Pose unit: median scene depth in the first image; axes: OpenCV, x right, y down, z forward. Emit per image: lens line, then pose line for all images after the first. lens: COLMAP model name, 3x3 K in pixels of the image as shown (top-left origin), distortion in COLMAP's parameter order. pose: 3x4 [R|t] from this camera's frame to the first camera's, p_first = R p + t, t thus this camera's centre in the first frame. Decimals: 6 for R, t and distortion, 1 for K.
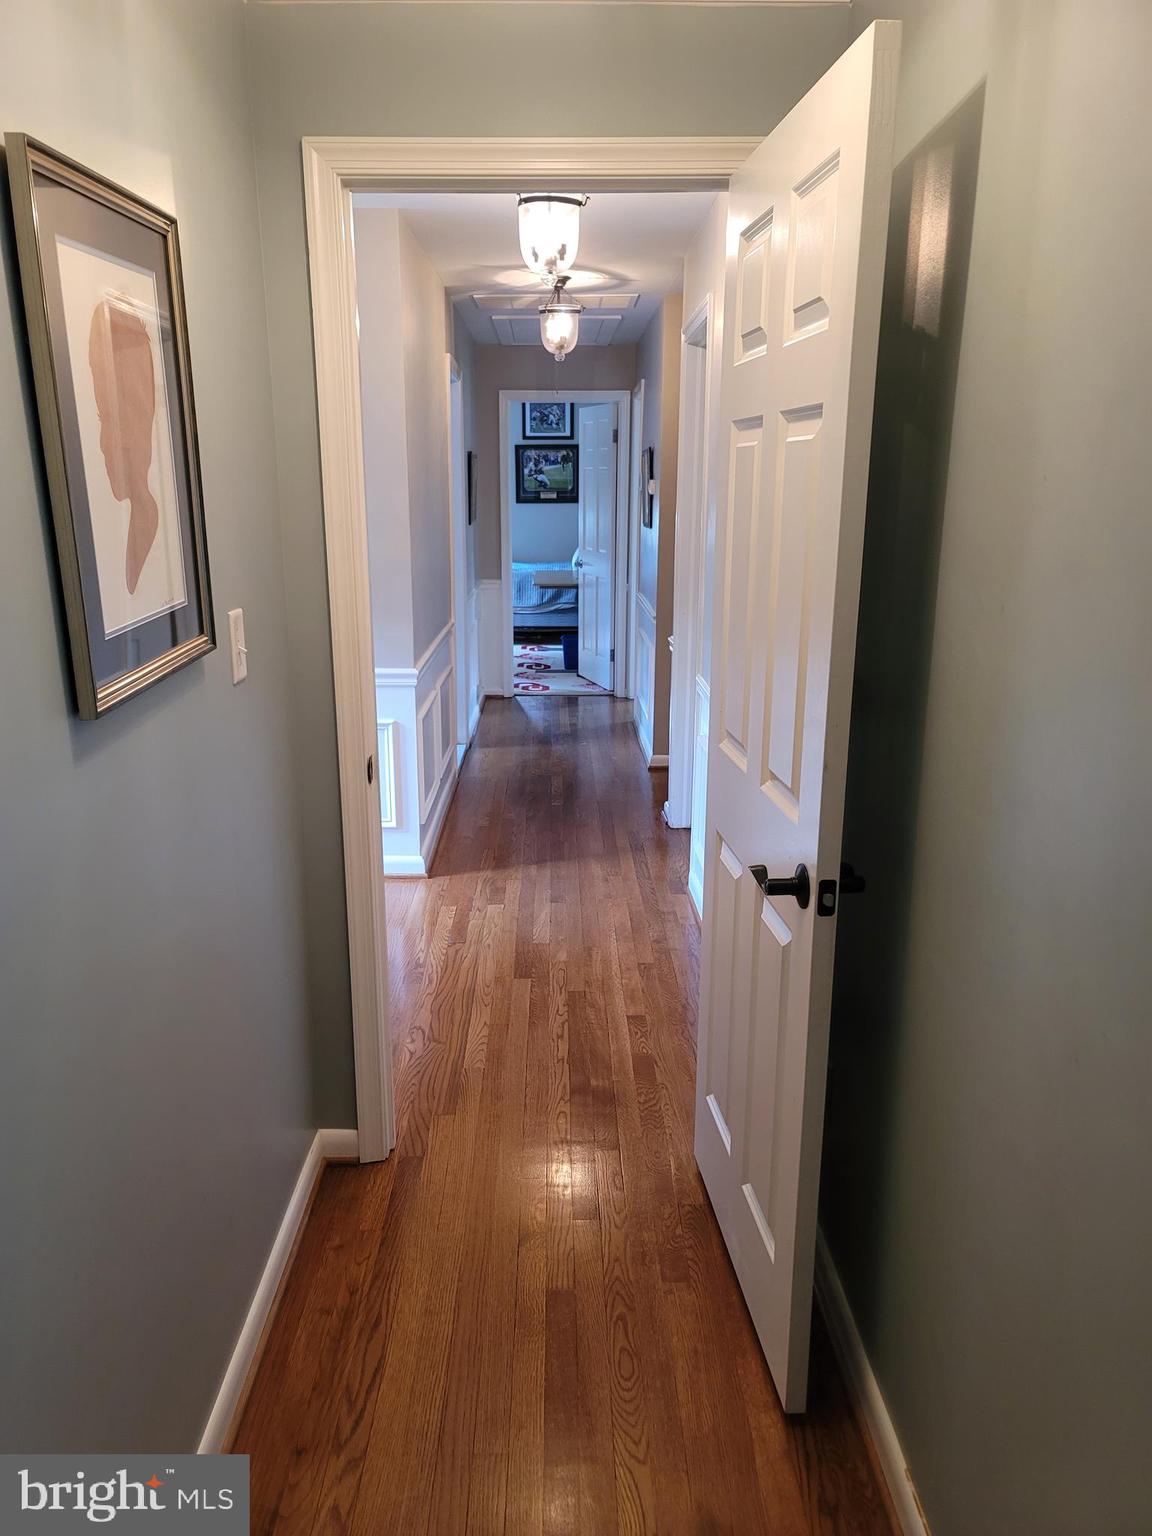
lens RADIAL K [[1119.6, 0, 576.0], [0, 1119.6, 768.0], [0, 0, 1]] dist [0.081634, -0.088237]
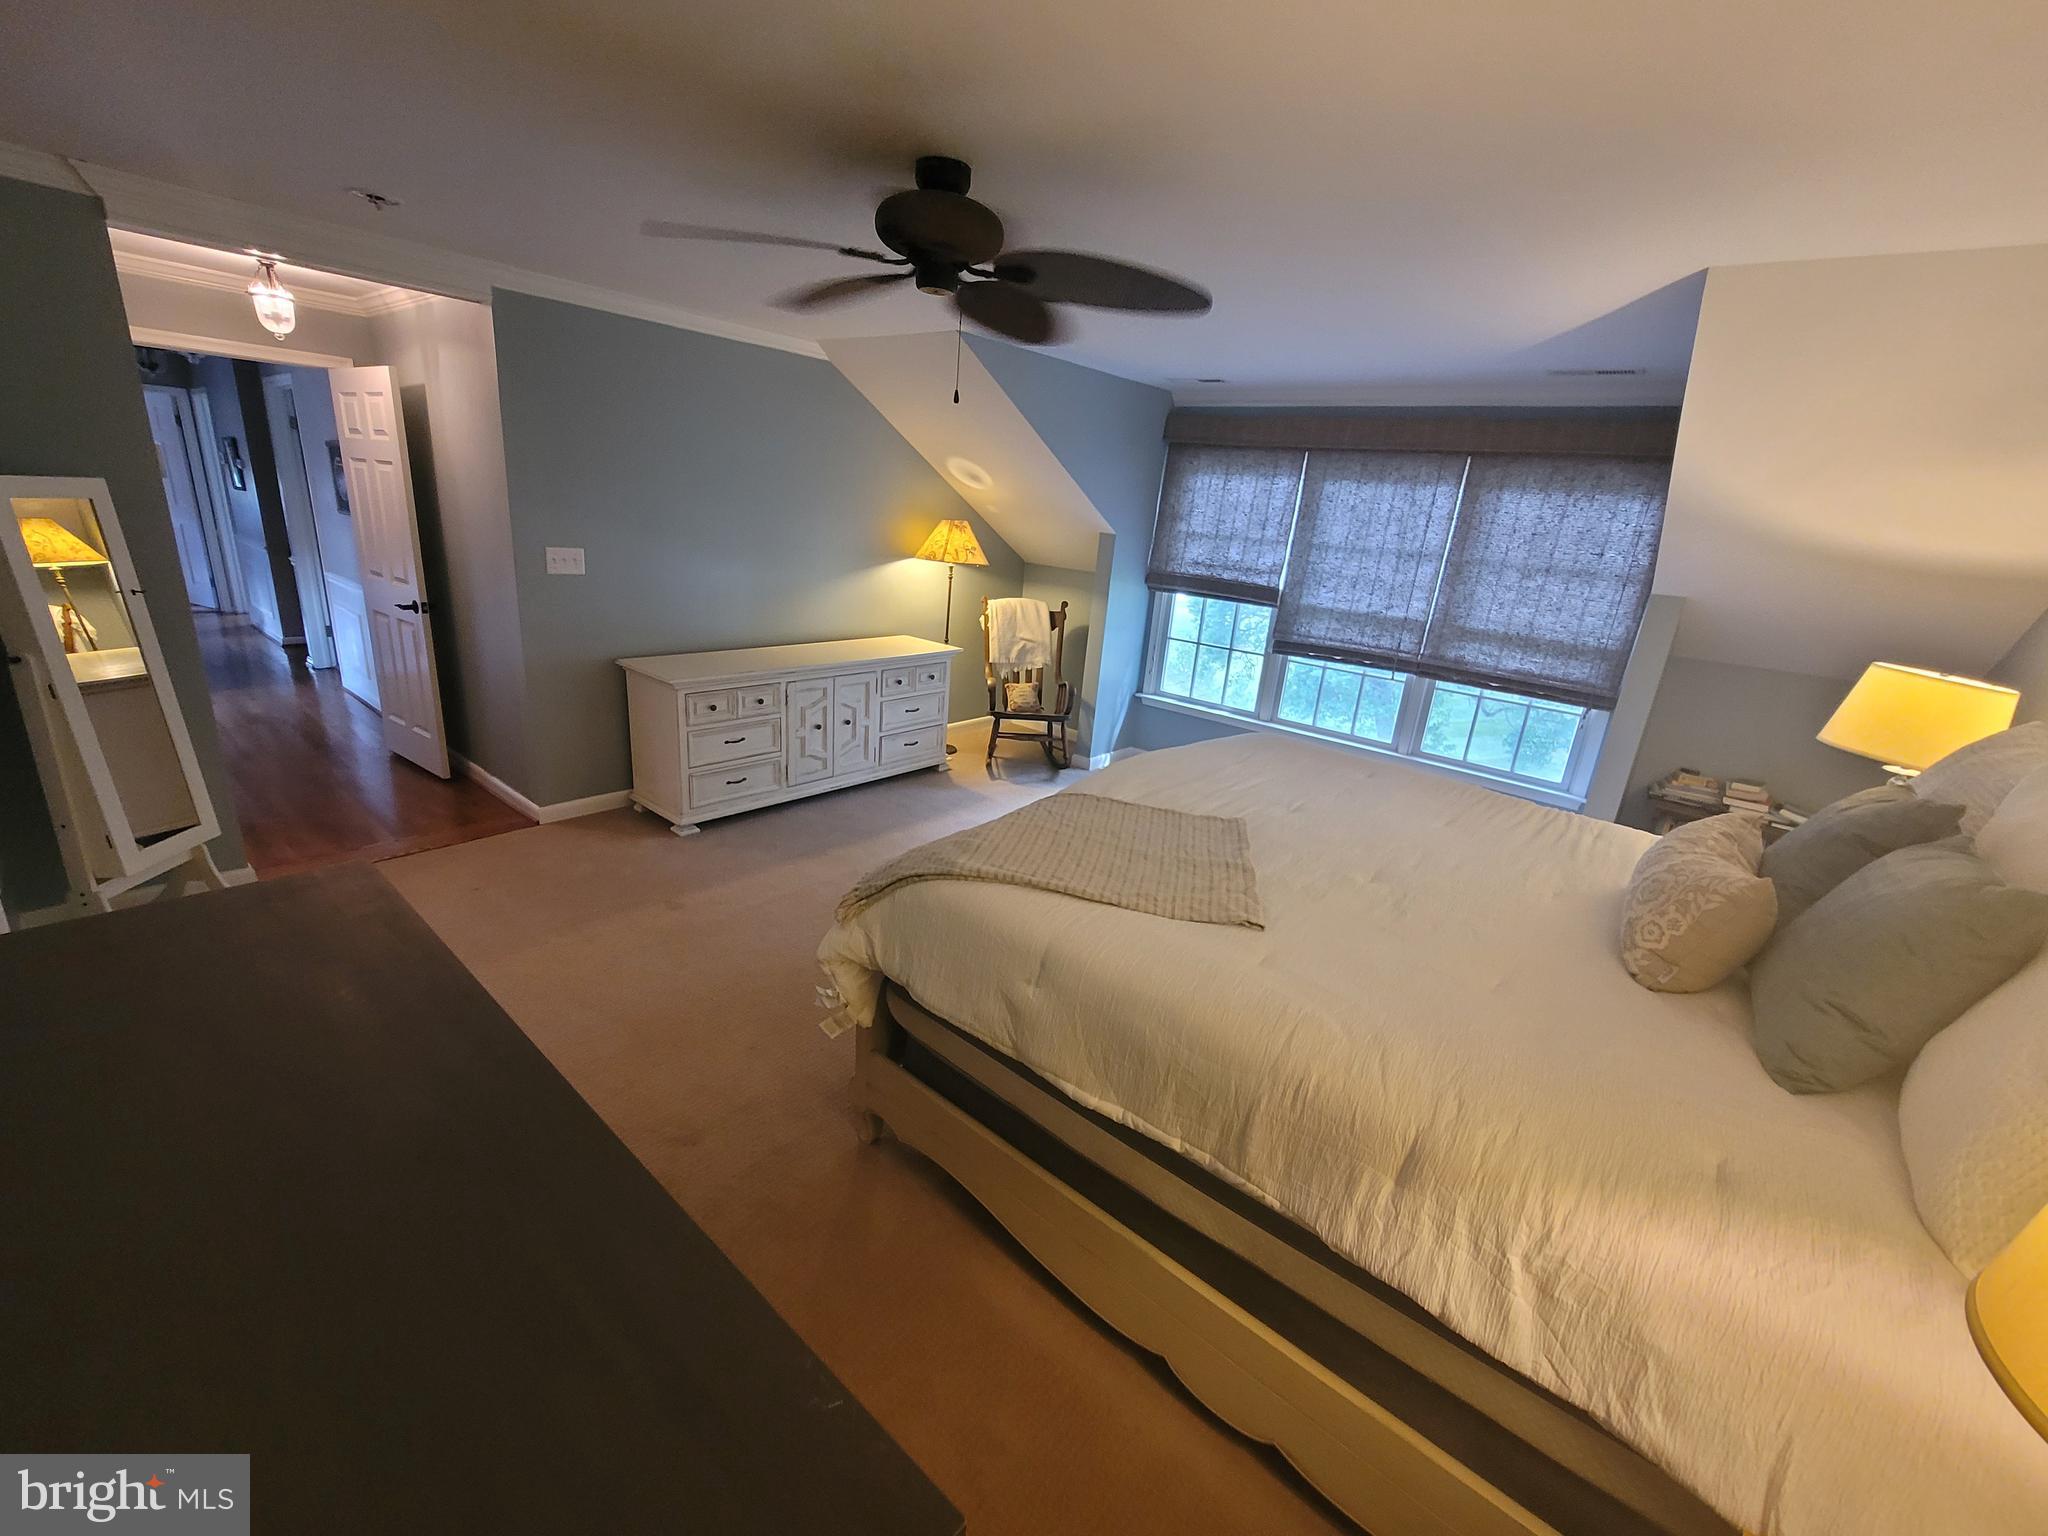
lens RADIAL K [[839.3, 0, 1016.7], [0, 839.3, 774.1], [0, 0, 1]] dist [-0.001056, 0.000181]
pose [[0.653360, -0.187155, 0.733549, -0.242699], [0.116304, 0.982272, 0.147024, 0.190281], [-0.748061, -0.010745, 0.663543, -0.877745]]
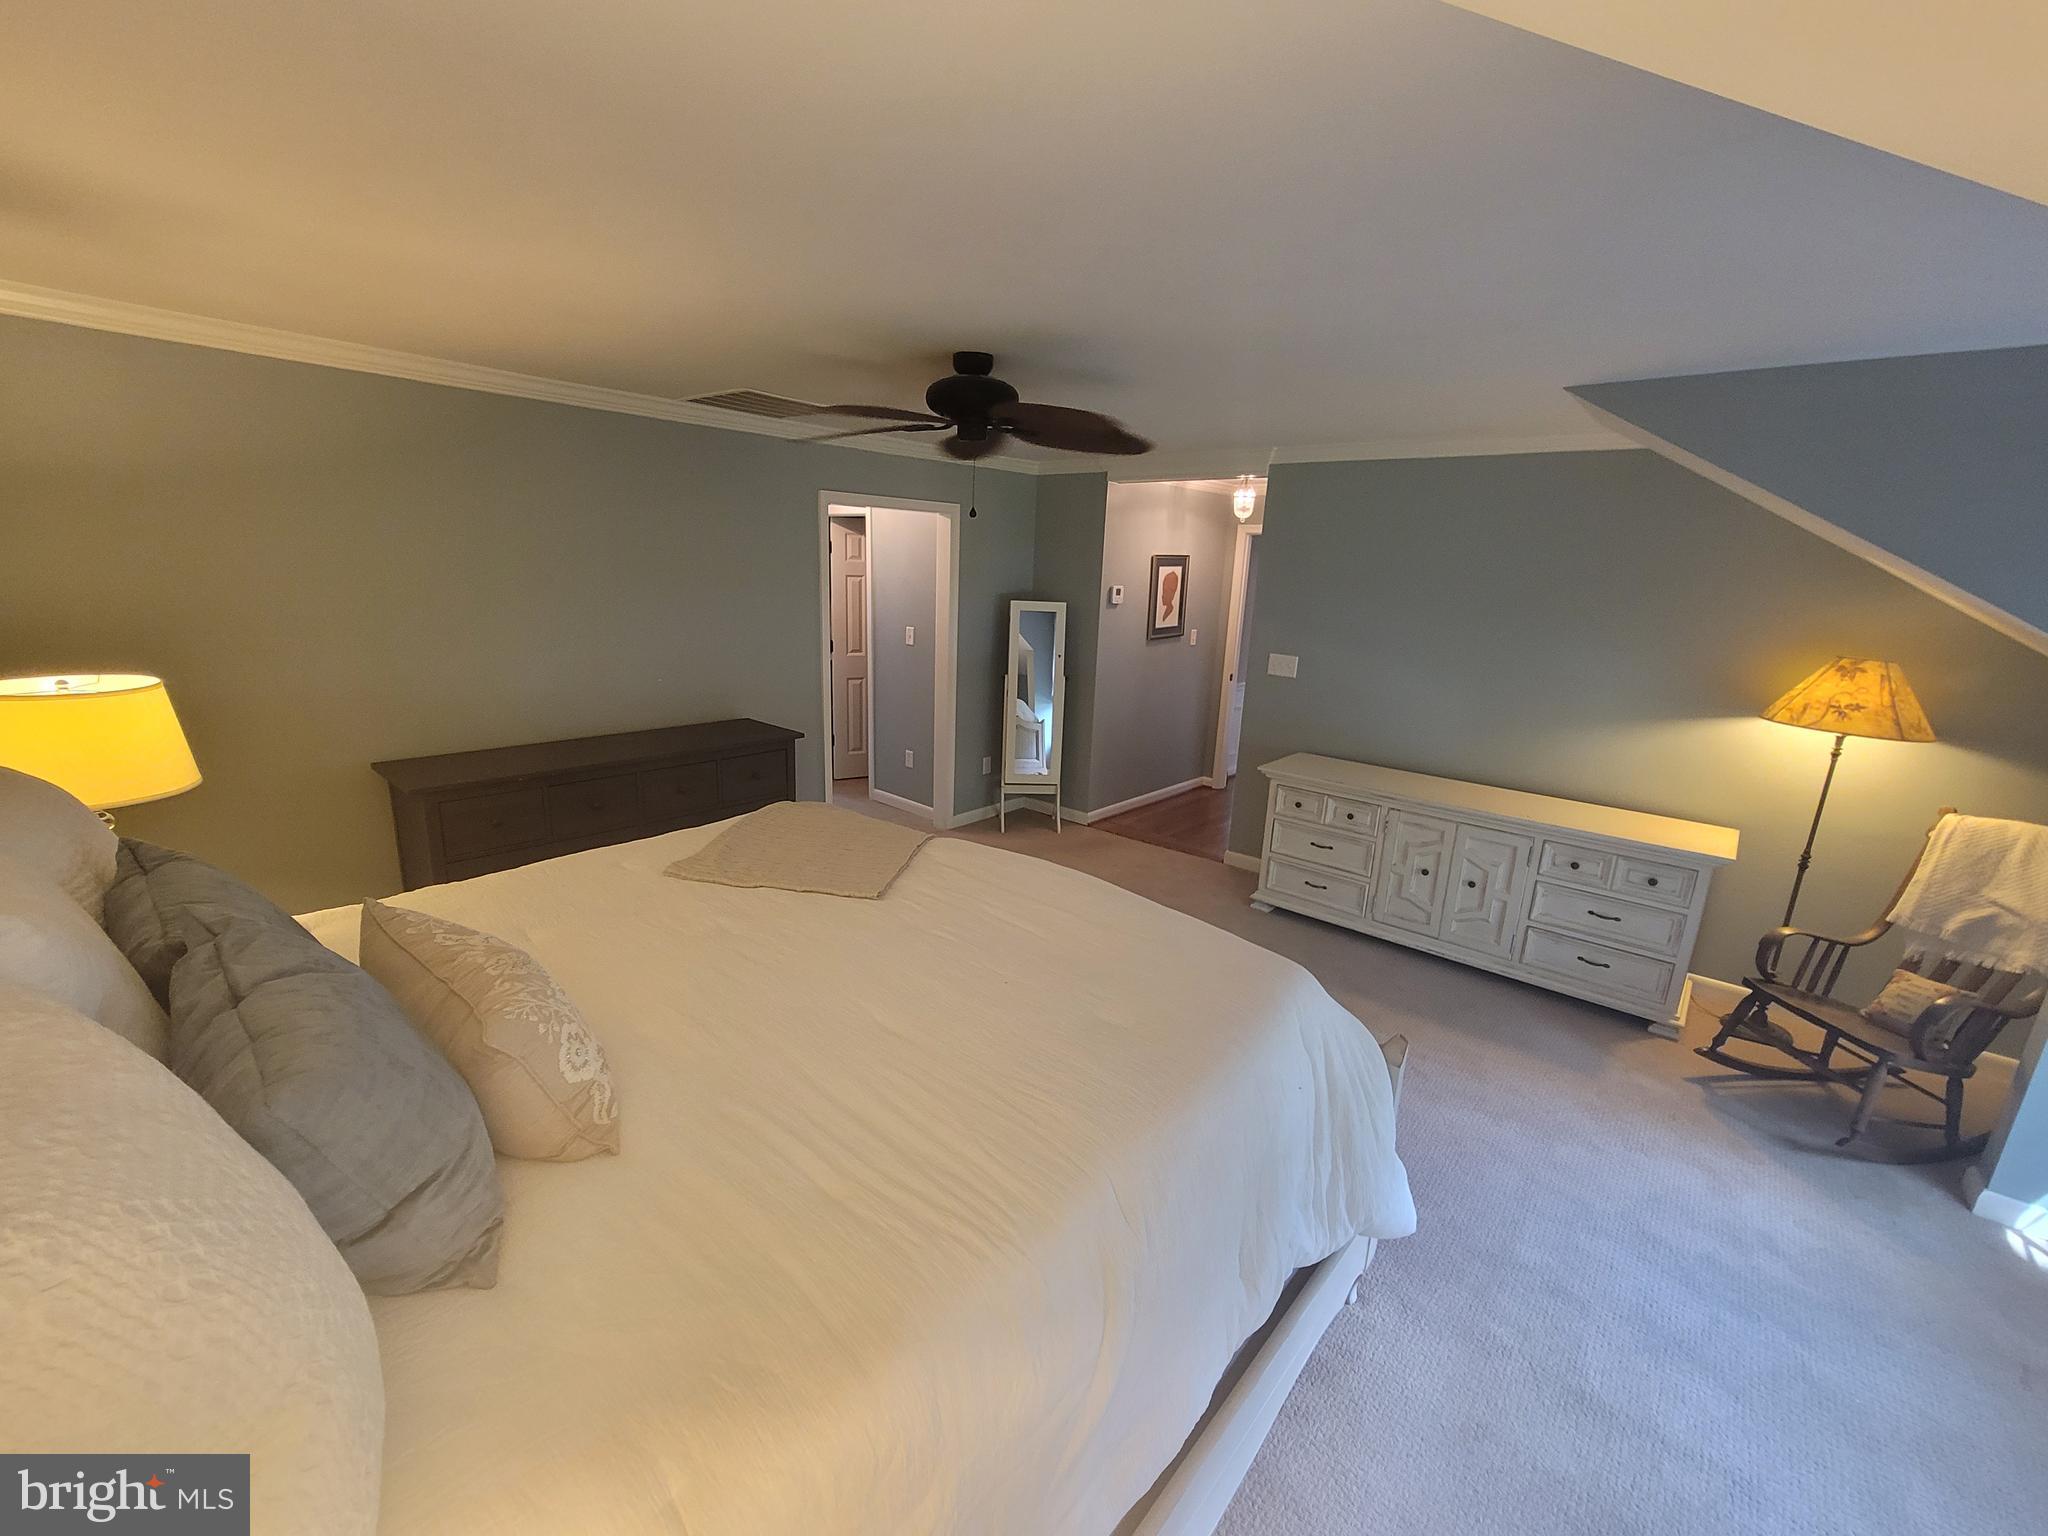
lens RADIAL K [[839.3, 0, 1016.7], [0, 839.3, 774.1], [0, 0, 1]] dist [-0.001056, 0.000181]
pose [[0.752655, 0.185841, -0.631643, 0.679829], [-0.202438, 0.978187, 0.046579, 0.202796], [0.626521, 0.092811, 0.773859, -0.986857]]
